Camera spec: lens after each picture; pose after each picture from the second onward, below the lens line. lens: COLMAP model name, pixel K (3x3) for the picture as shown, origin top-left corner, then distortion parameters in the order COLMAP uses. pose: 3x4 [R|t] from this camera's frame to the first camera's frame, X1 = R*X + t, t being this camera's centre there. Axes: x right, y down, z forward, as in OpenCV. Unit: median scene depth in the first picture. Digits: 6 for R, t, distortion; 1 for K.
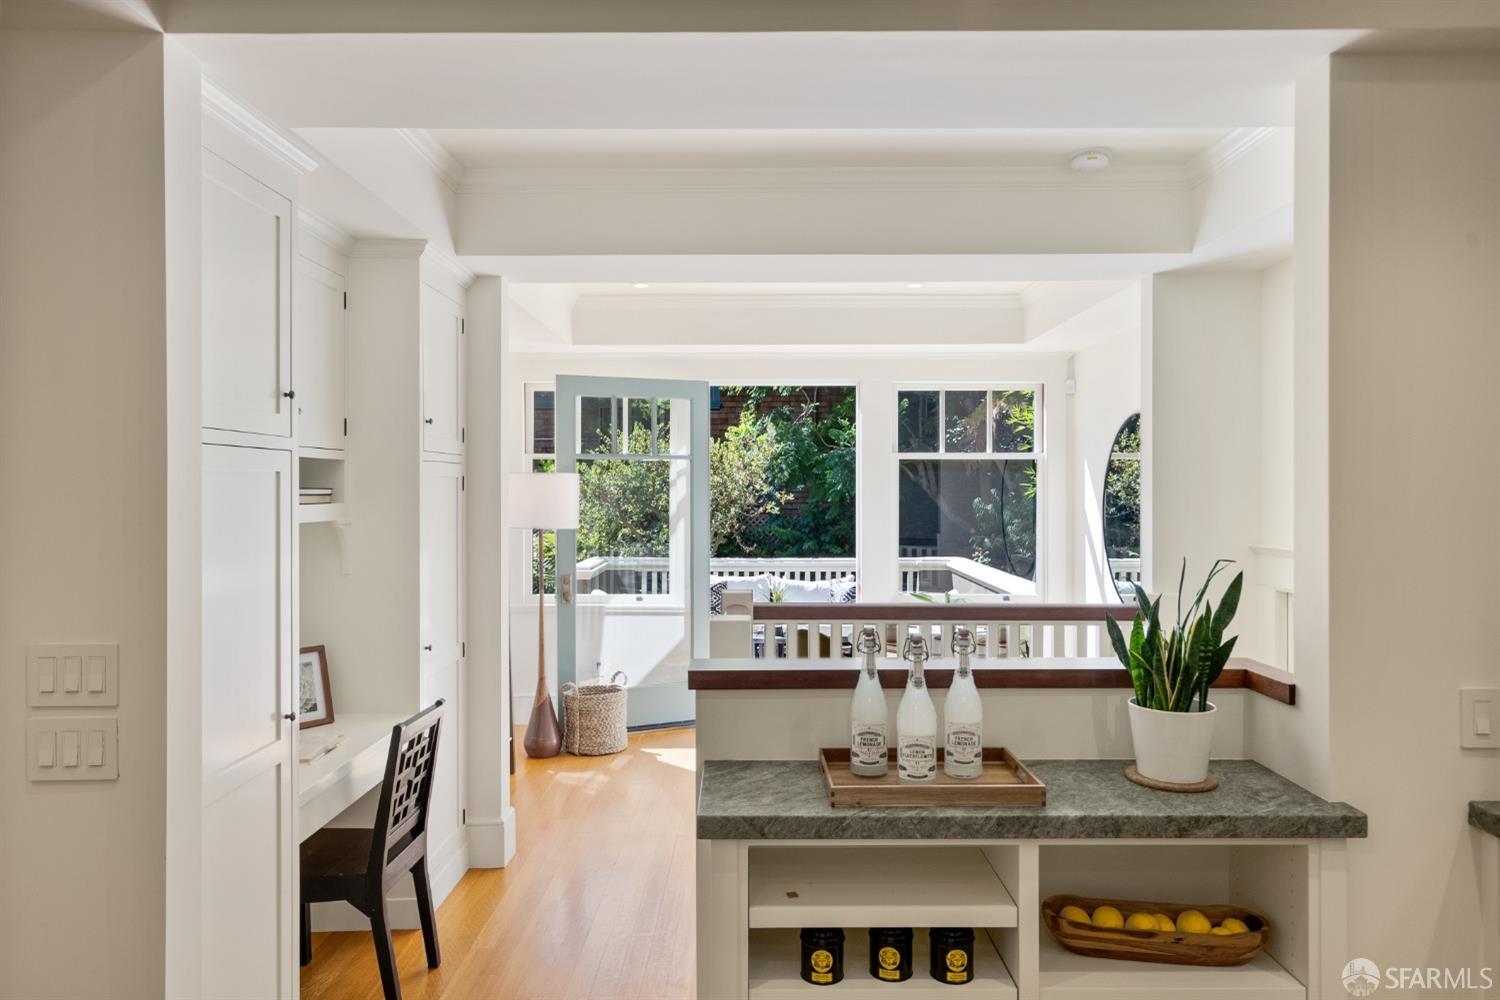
lens RADIAL K [[978.0, 0, 749.0], [0, 978.0, 493.7], [0, 0, 1]] dist [0.000112, 0.000818]
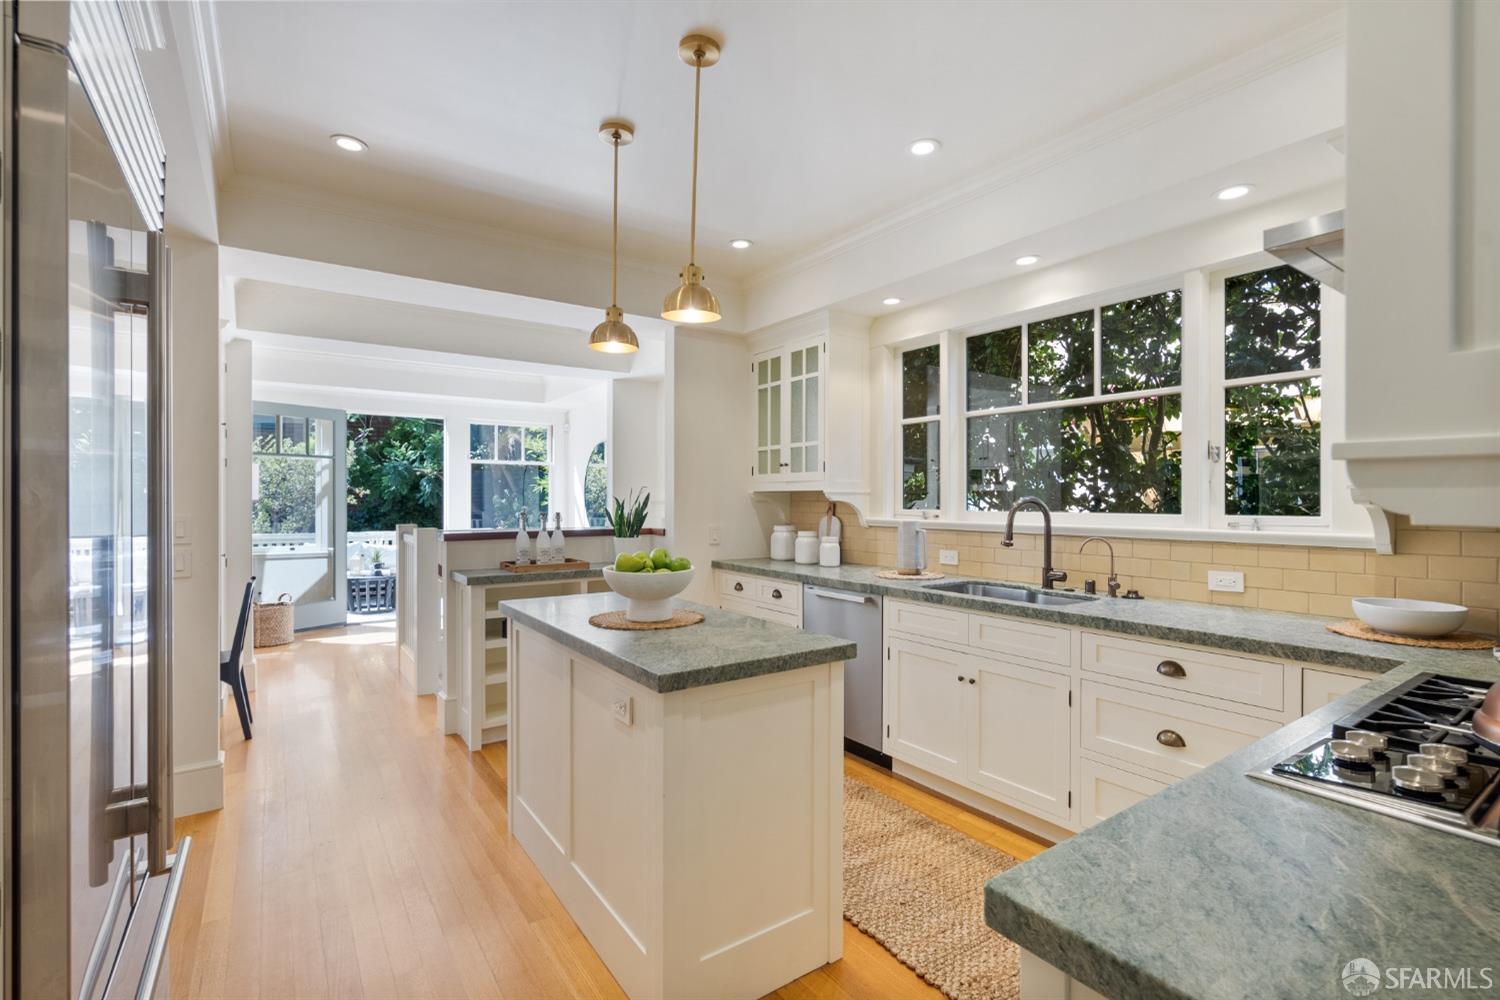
lens RADIAL K [[684.1, 0, 749.5], [0, 684.1, 502.4], [0, 0, 1]] dist [-0.000739, -0.001122]
pose [[0.815965, -0.000327, 0.578101, -0.148724], [0.000723, 1.000000, -0.000454, 0.036339], [-0.578100, 0.000788, 0.815965, -0.288642]]
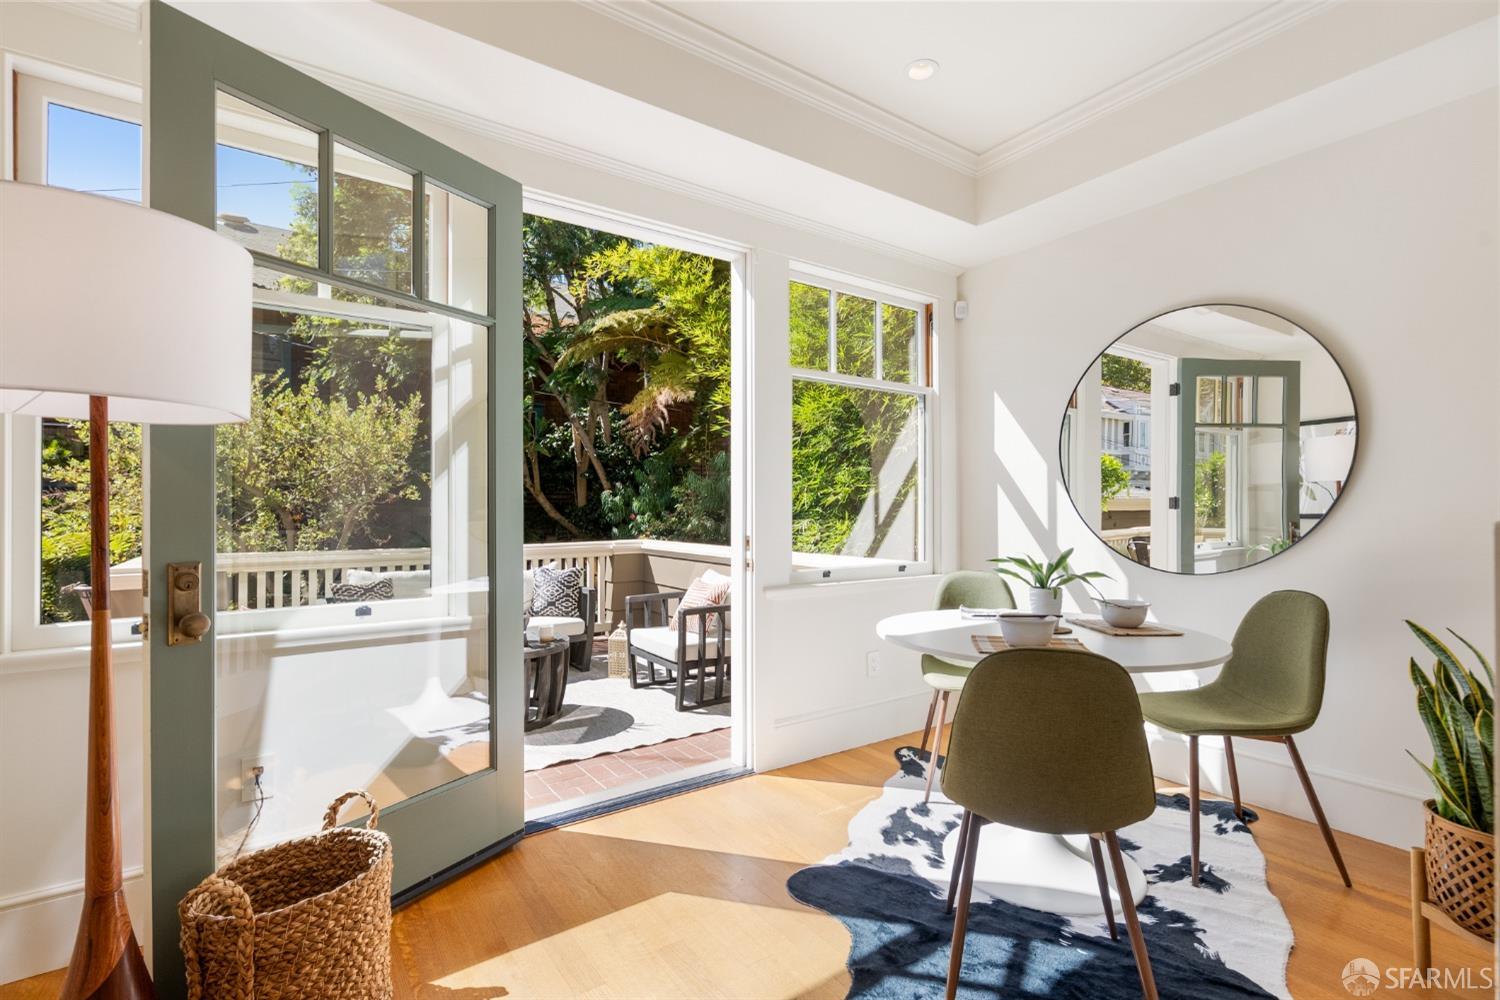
lens RADIAL K [[684.1, 0, 749.8], [0, 684.1, 499.3], [0, 0, 1]] dist [-0.000739, -0.001122]
pose [[0.816540, 0.006634, 0.577251, -0.152062], [0.005200, 0.999809, -0.018846, 0.061639], [-0.577266, 0.018390, 0.816349, 0.630469]]
